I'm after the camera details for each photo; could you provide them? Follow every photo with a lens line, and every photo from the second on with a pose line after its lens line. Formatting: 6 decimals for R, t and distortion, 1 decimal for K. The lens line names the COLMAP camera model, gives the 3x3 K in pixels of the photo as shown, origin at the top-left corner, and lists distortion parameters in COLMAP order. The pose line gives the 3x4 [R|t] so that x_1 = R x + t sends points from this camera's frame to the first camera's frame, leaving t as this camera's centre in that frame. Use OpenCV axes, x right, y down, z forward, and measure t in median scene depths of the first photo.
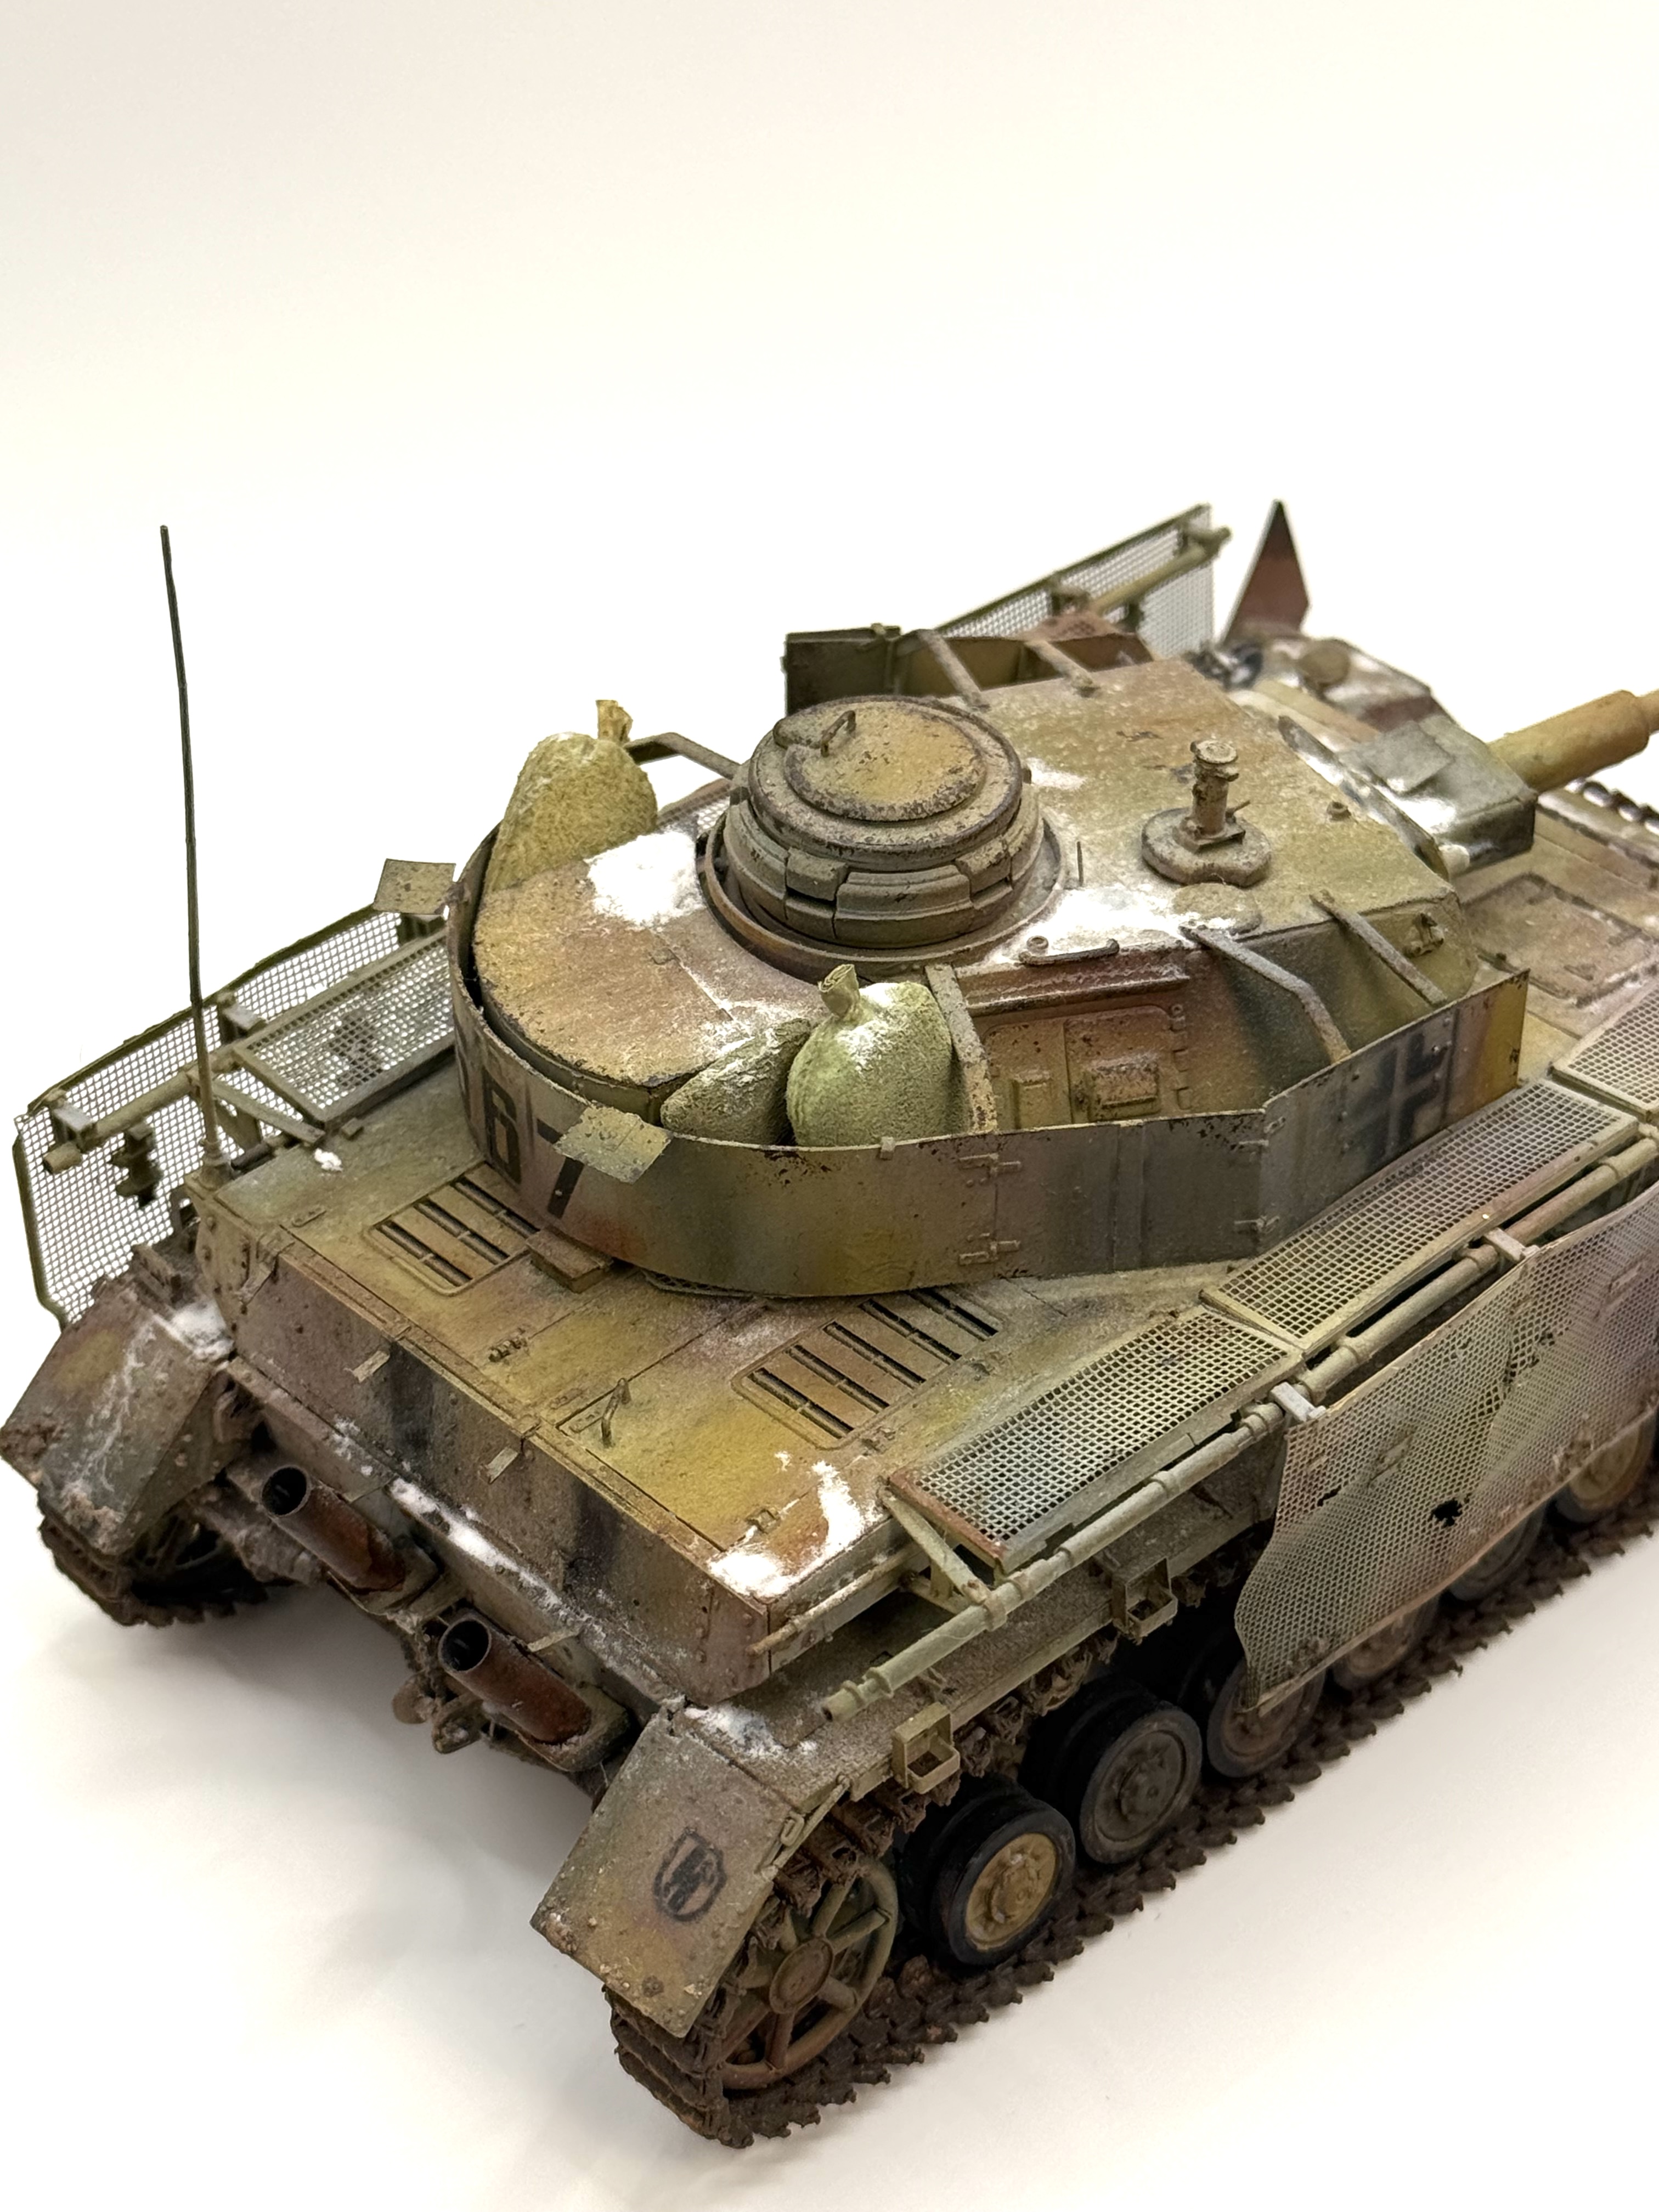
lens RADIAL K [[4144.9, 0, 829.5], [0, 4144.9, 1106.0], [0, 0, 1]] dist [0.047298, 2.053668]
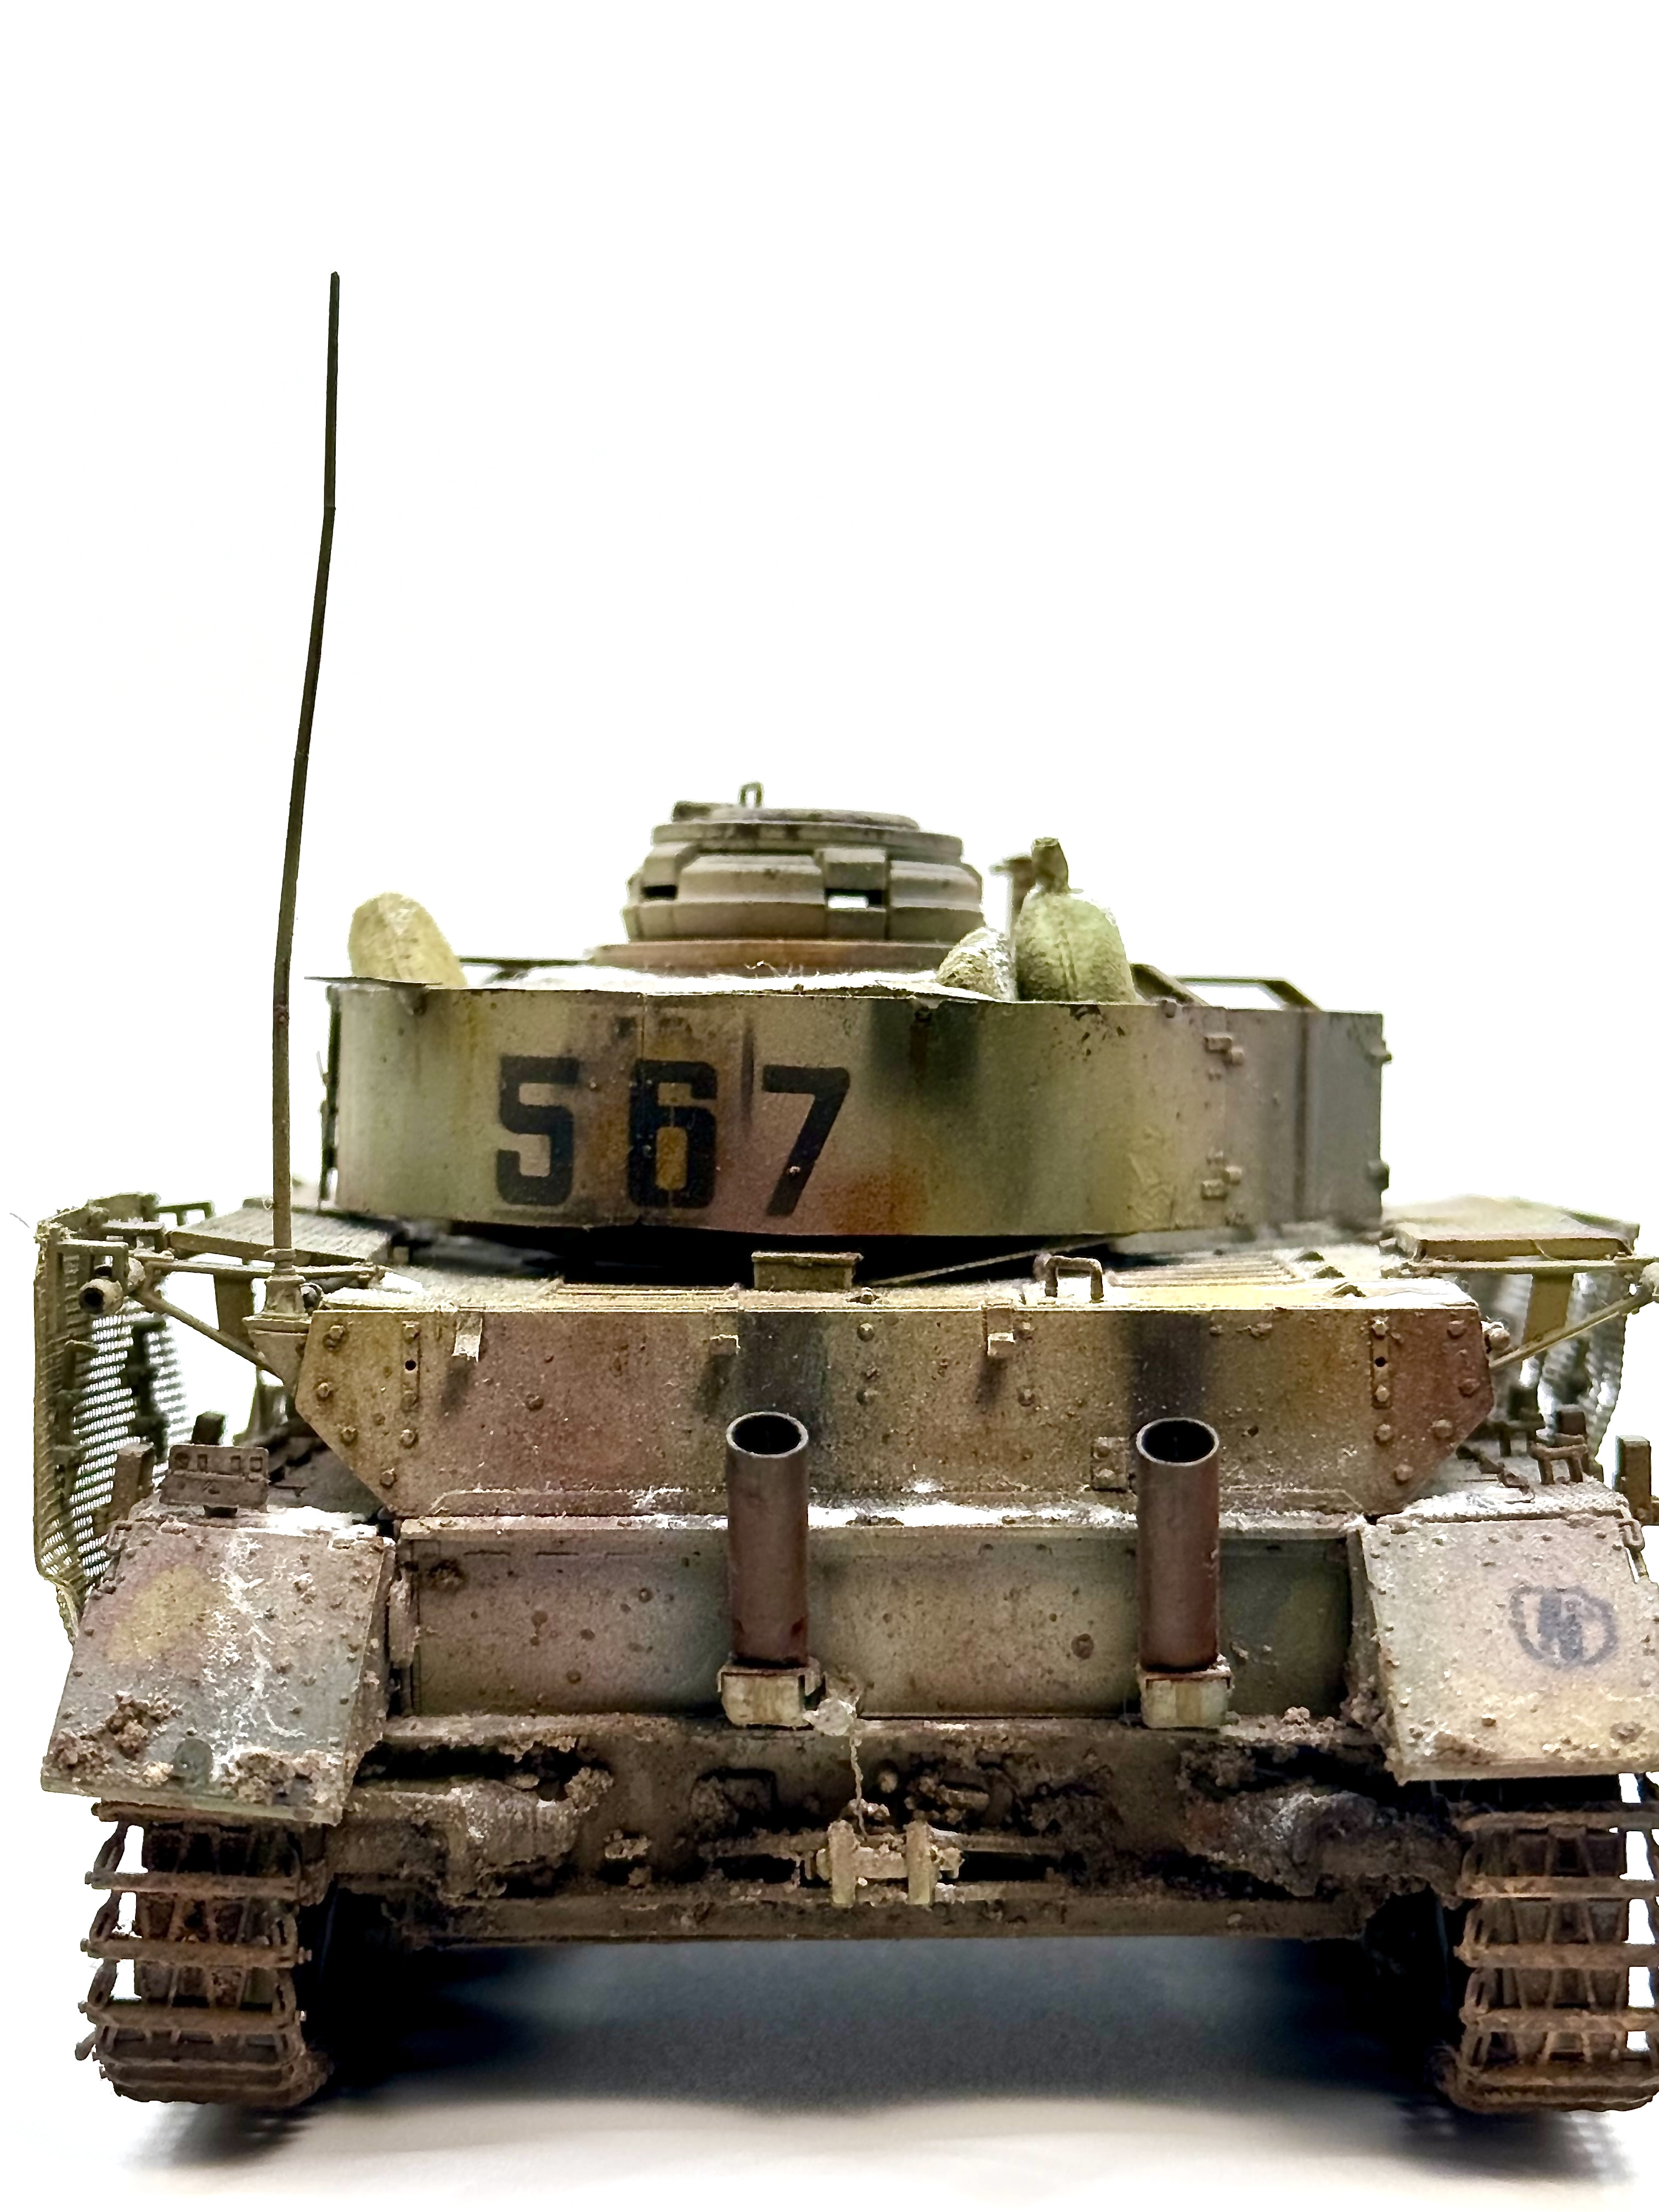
lens RADIAL K [[4122.0, 0, 829.5], [0, 4122.0, 1106.0], [0, 0, 1]] dist [0.129745, -0.008123]
pose [[0.697855, 0.017909, 0.716015, -0.639069], [0.424060, 0.795308, -0.433197, 0.363360], [-0.577210, 0.605942, 0.547415, 0.577925]]
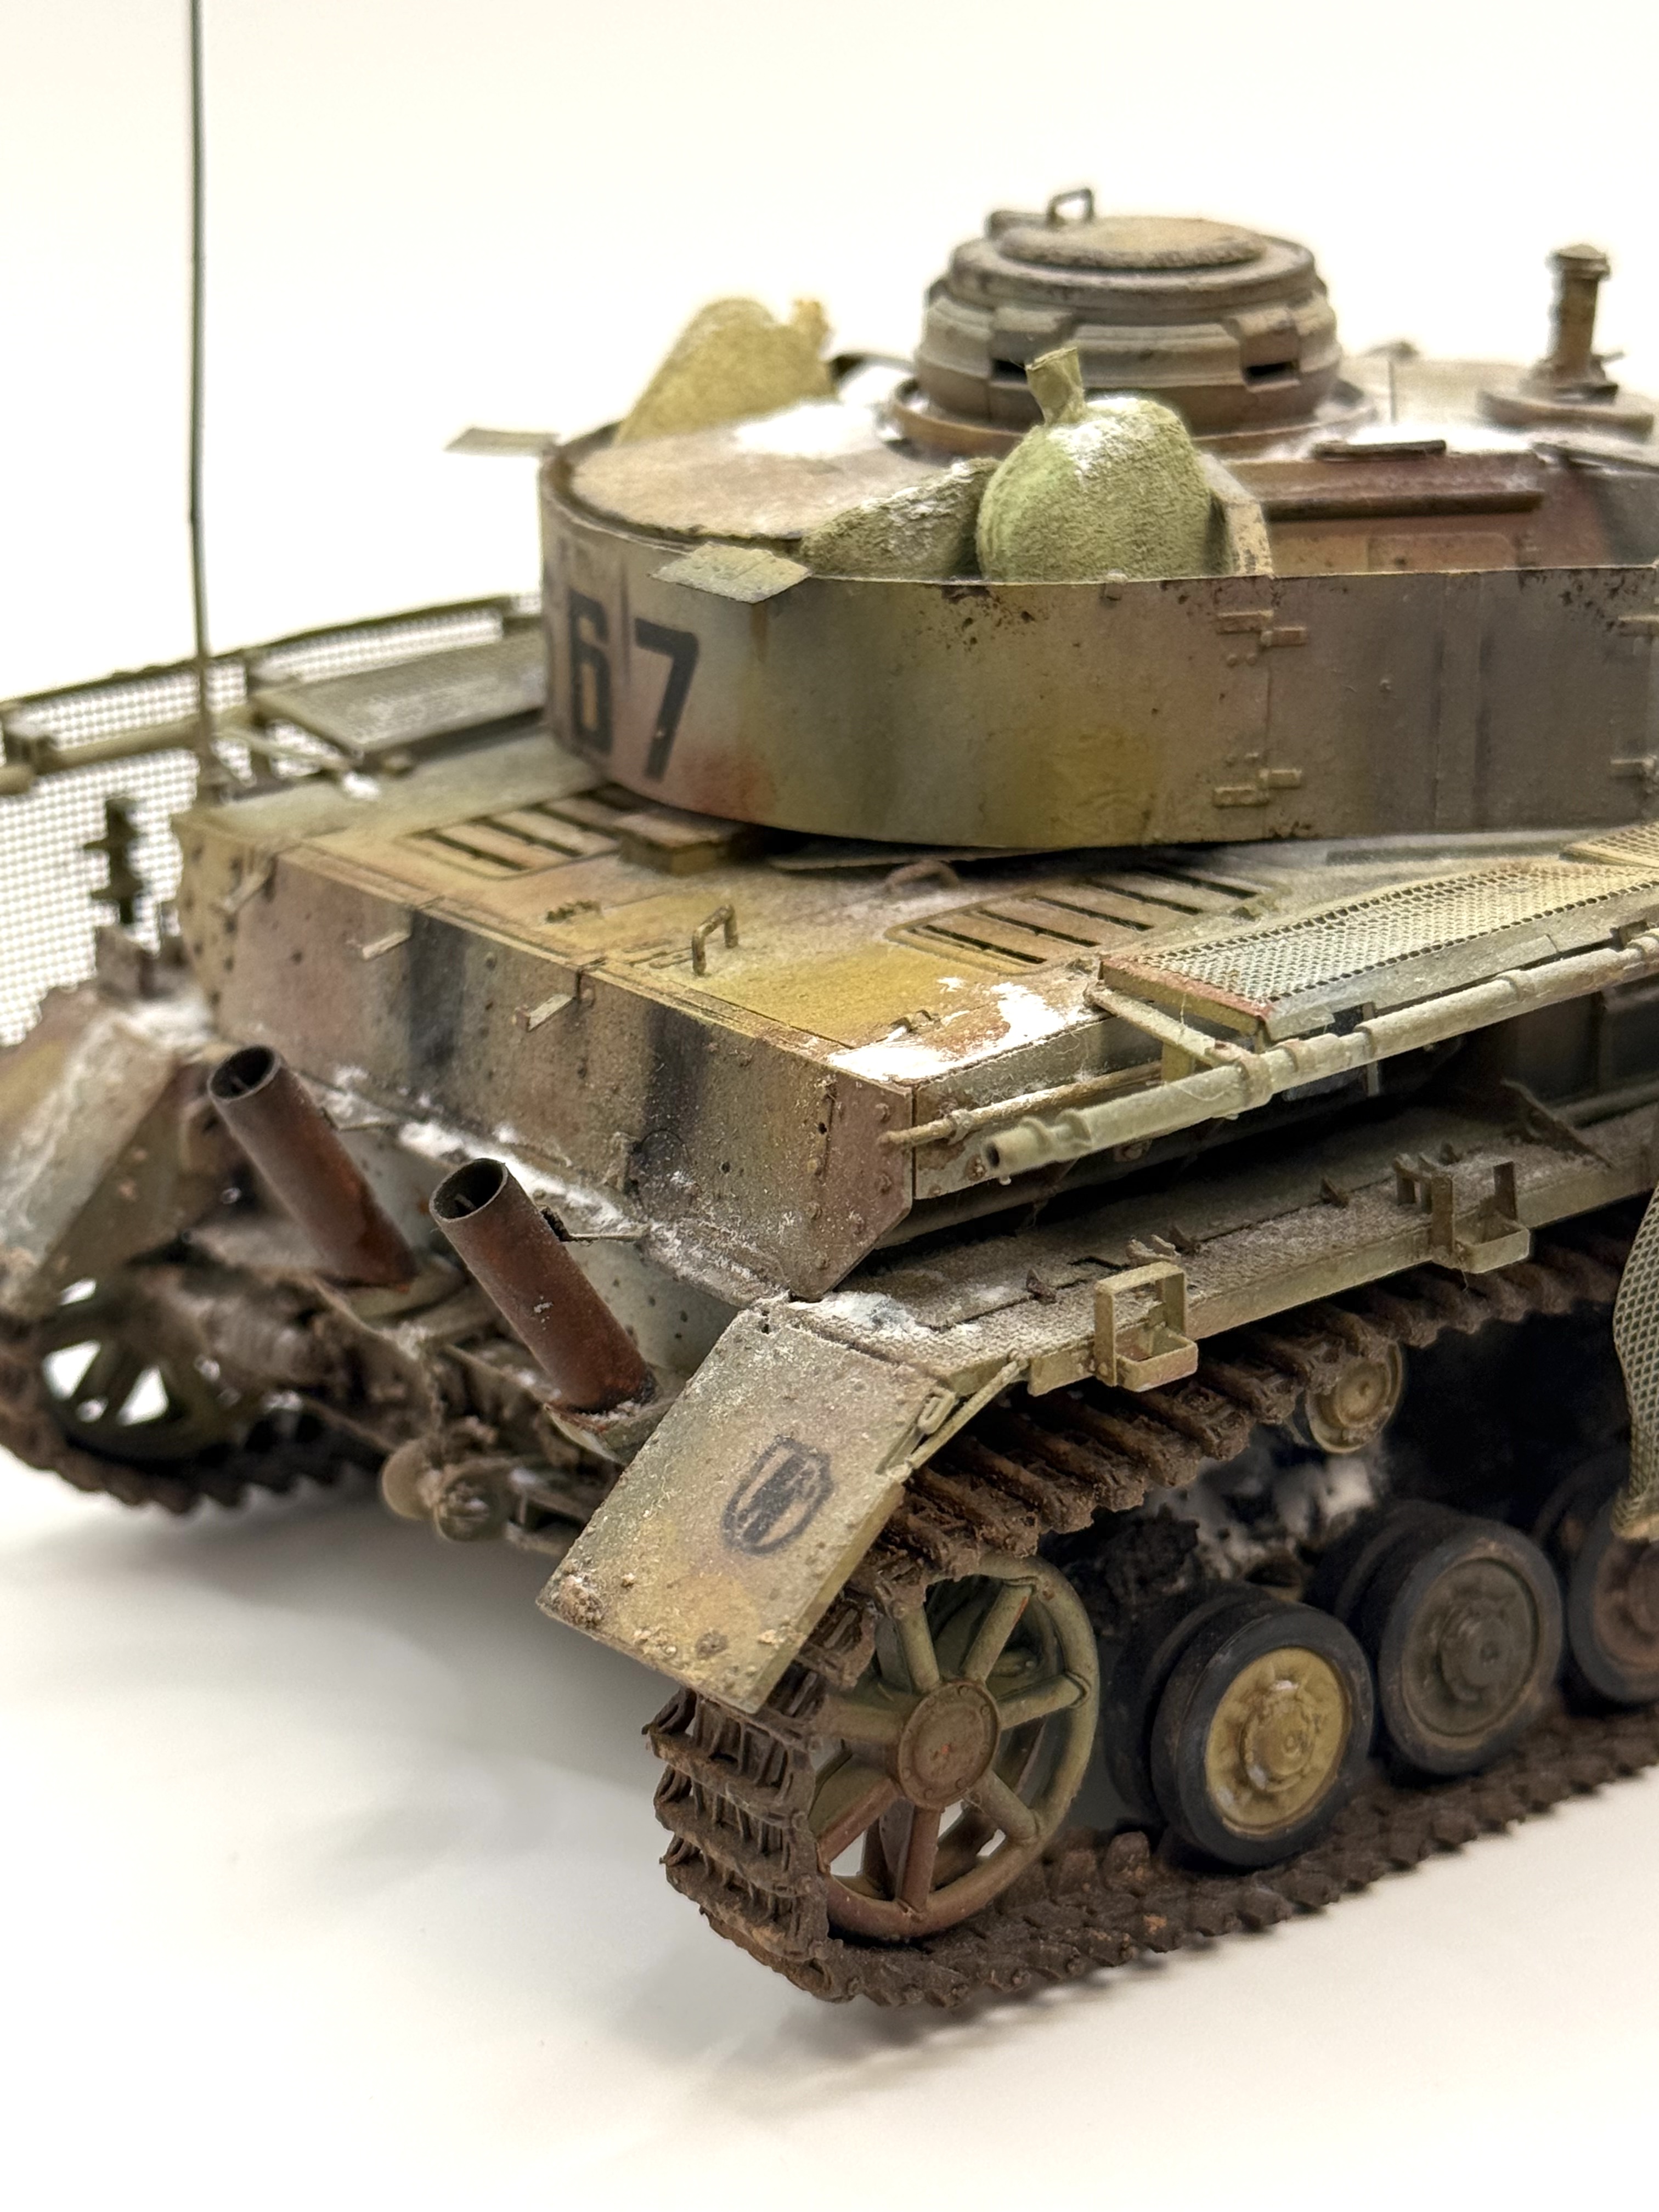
lens RADIAL K [[4122.0, 0, 829.5], [0, 4122.0, 1106.0], [0, 0, 1]] dist [0.129745, -0.008123]
pose [[0.996767, 0.027075, -0.075647, 0.020765], [-0.048946, 0.951264, -0.304468, 0.308848], [0.063717, 0.307187, 0.949514, 0.349887]]
